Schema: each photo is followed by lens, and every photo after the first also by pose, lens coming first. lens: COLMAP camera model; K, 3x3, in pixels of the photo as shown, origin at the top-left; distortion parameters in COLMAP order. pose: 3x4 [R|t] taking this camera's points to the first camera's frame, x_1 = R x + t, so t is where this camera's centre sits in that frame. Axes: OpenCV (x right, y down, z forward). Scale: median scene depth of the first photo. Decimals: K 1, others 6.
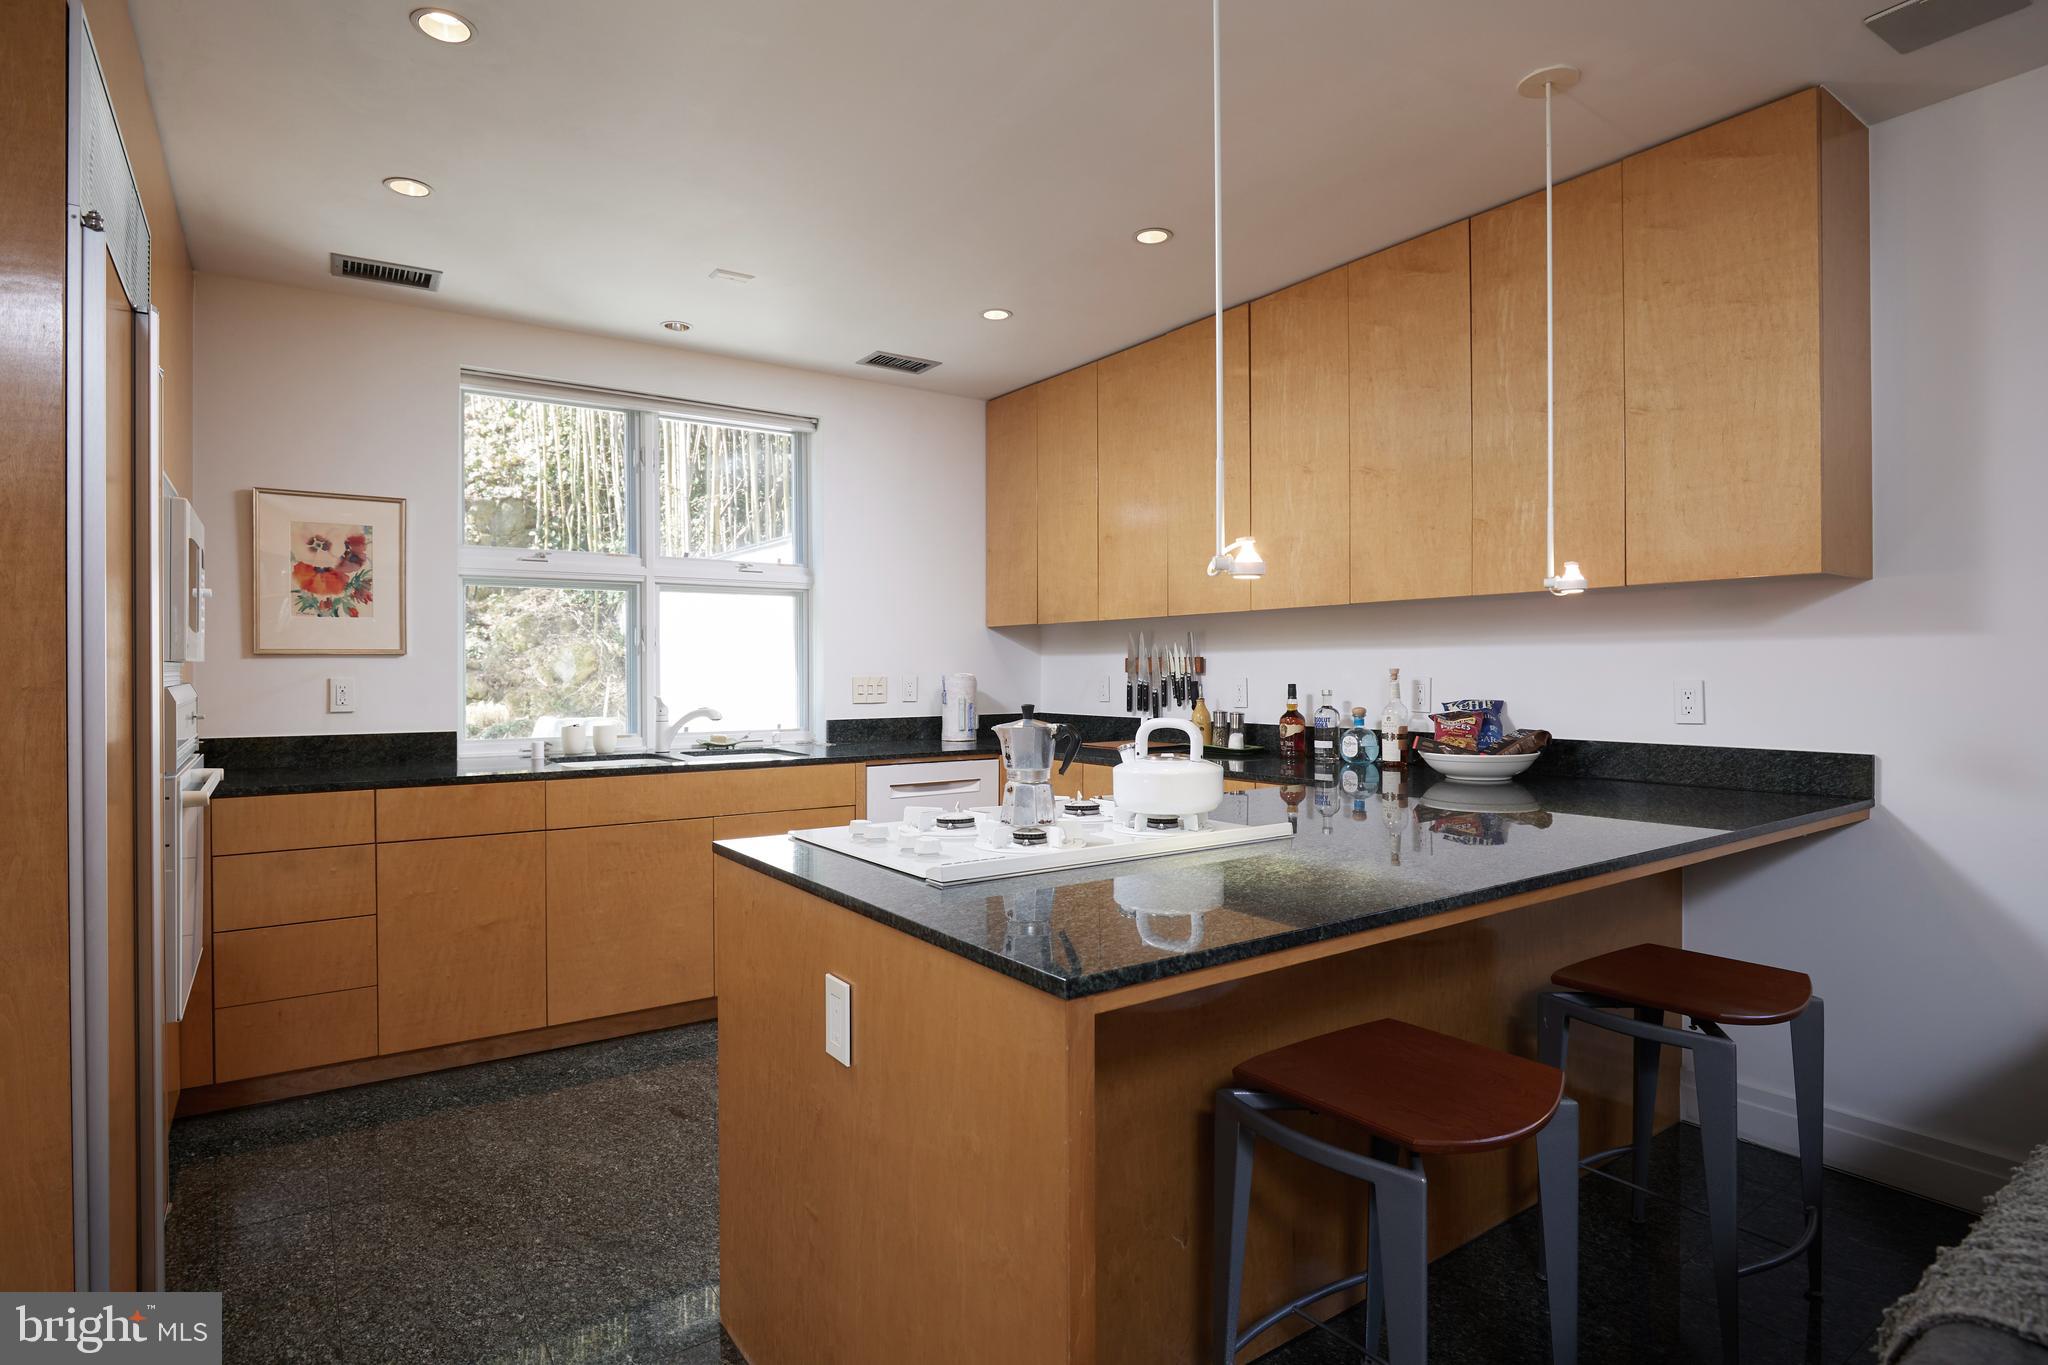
lens RADIAL K [[1043.2, 0, 1021.8], [0, 1043.2, 681.3], [0, 0, 1]] dist [-0.030034, 0.006861]
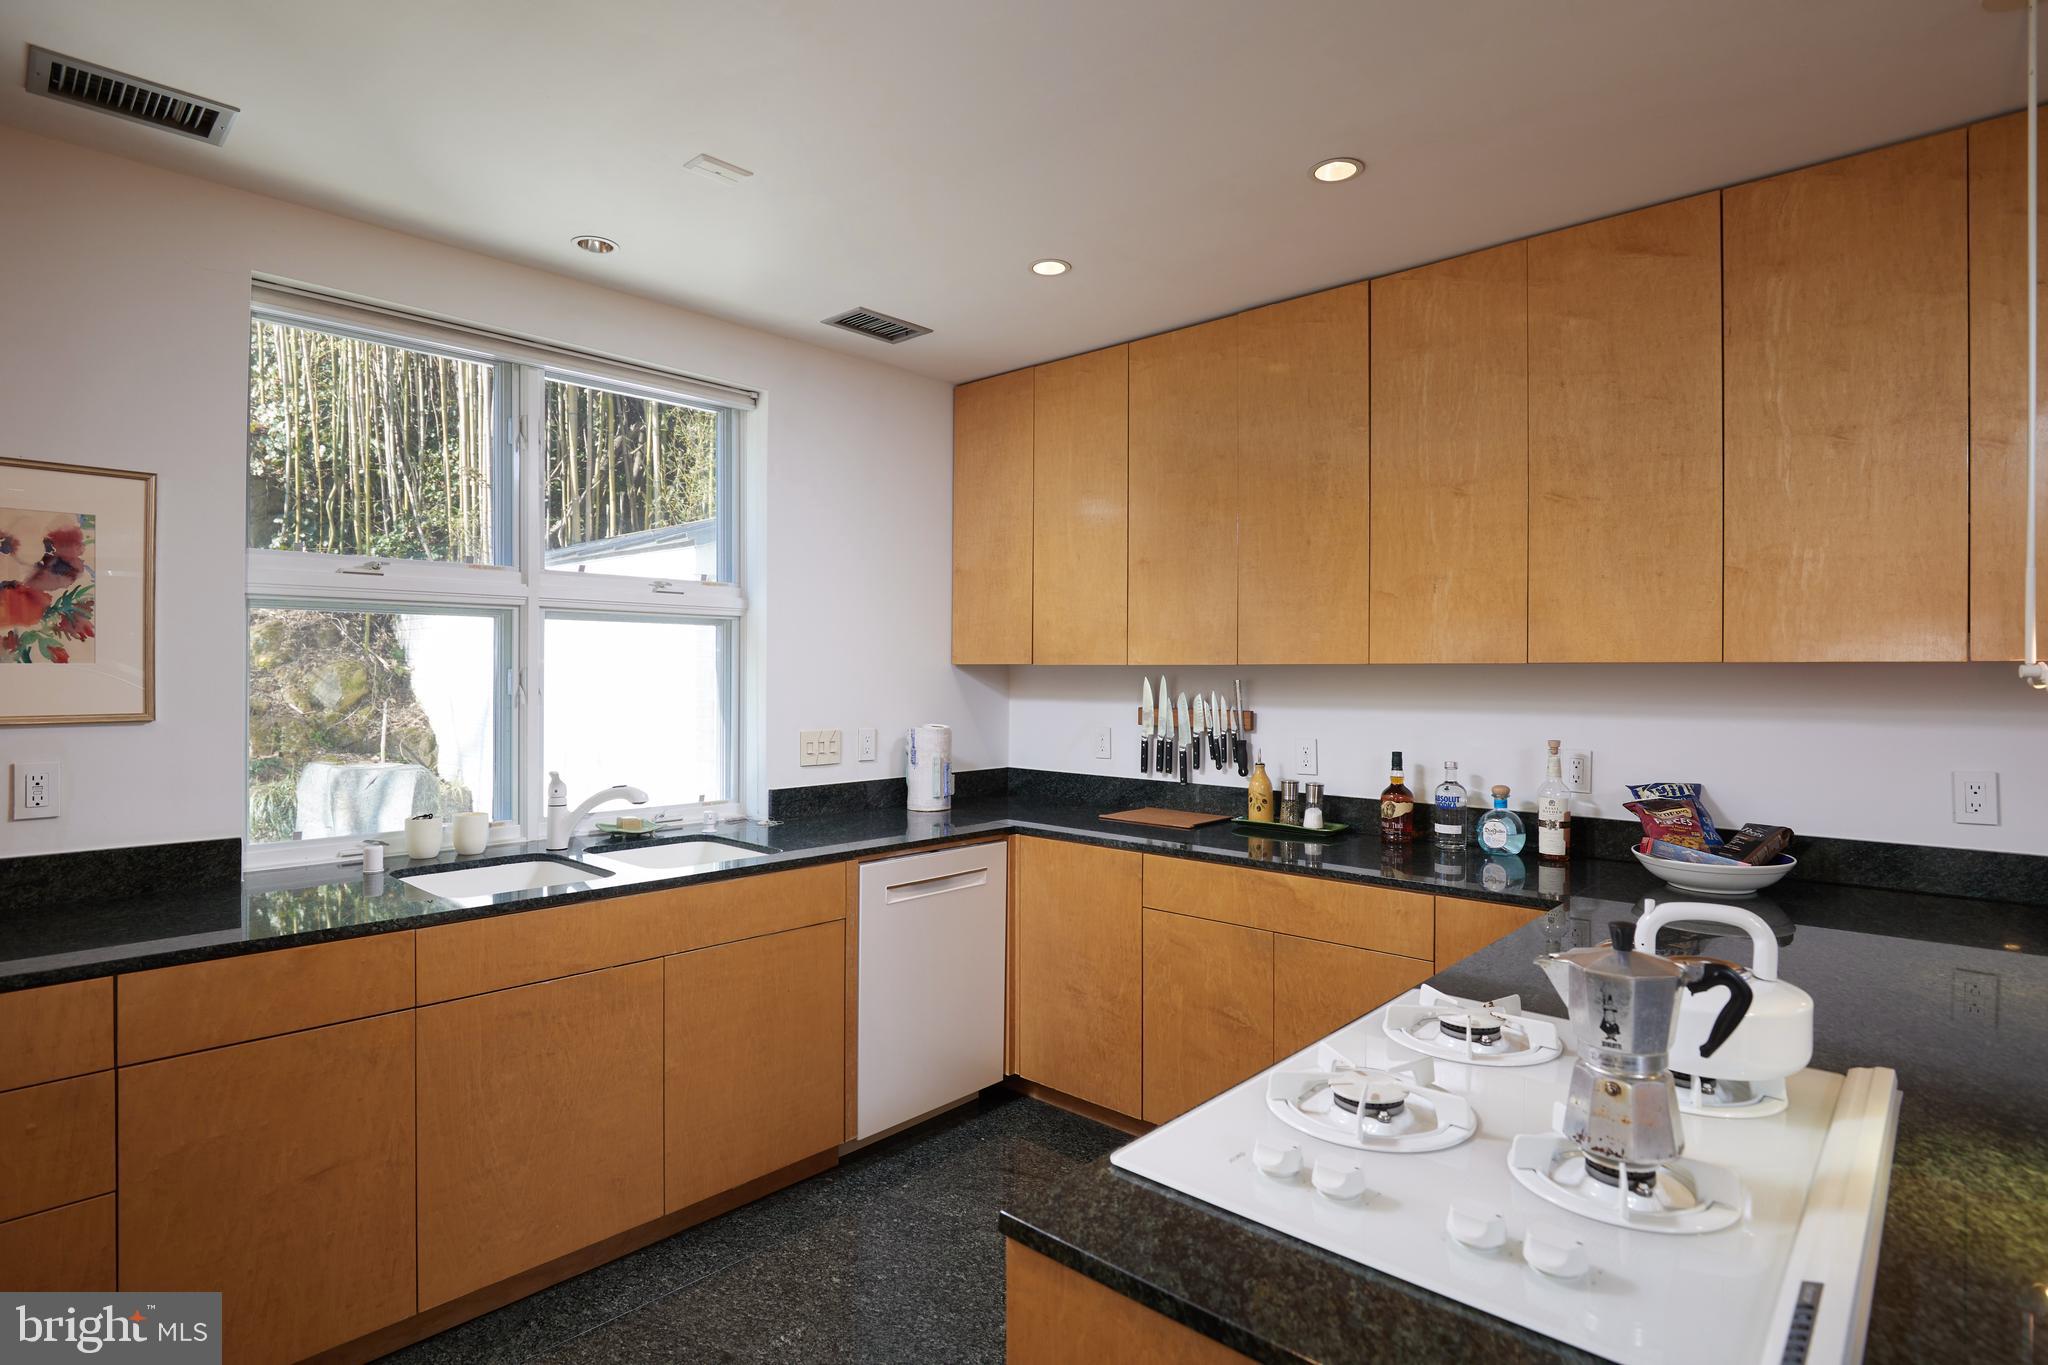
lens RADIAL K [[1043.2, 0, 1028.1], [0, 1043.2, 682.2], [0, 0, 1]] dist [-0.030034, 0.006861]
pose [[0.976921, 0.006125, 0.213511, -0.197316], [-0.005499, 0.999979, -0.003524, -0.047387], [-0.213528, 0.002269, 0.976934, 0.261340]]
